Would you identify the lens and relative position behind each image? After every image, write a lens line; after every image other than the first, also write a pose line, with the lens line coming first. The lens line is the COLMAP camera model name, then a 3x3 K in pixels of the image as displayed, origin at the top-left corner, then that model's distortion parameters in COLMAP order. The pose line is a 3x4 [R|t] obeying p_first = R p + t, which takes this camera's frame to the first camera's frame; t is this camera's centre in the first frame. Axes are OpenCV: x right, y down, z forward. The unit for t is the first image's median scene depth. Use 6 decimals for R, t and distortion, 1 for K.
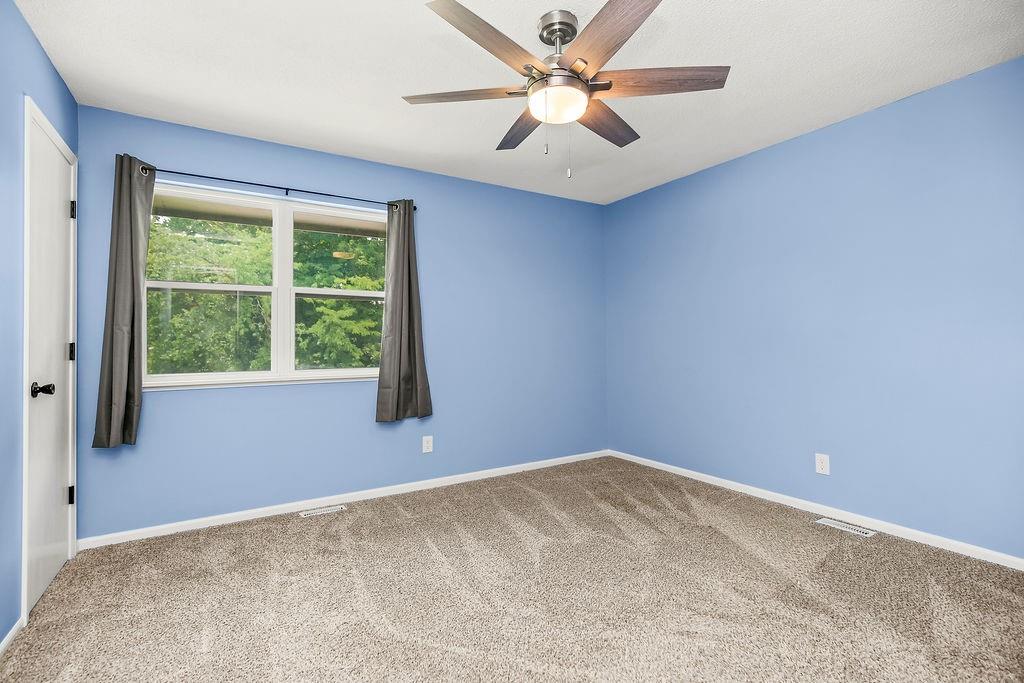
lens RADIAL K [[471.5, 0, 509.7], [0, 471.5, 339.7], [0, 0, 1]] dist [-0.003081, -0.001074]
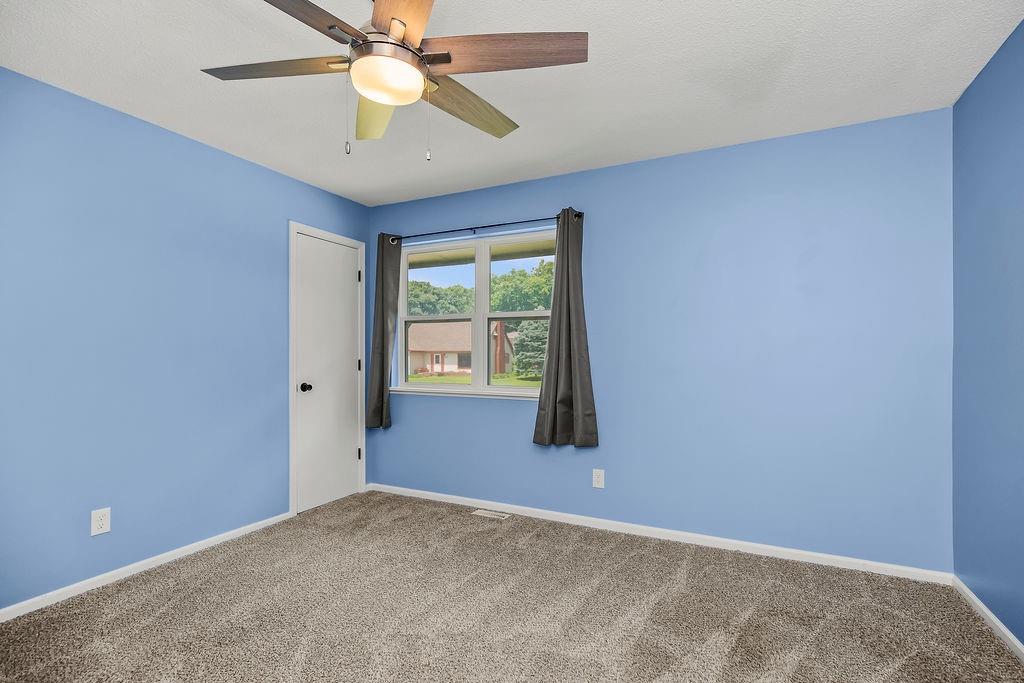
lens RADIAL K [[479.3, 0, 521.2], [0, 479.3, 355.3], [0, 0, 1]] dist [-0.003785, -0.000153]
pose [[0.546827, 0.019549, -0.837018, 0.561021], [-0.005082, 0.999786, 0.020031, -0.031461], [0.837230, -0.006700, 0.546809, 0.433207]]
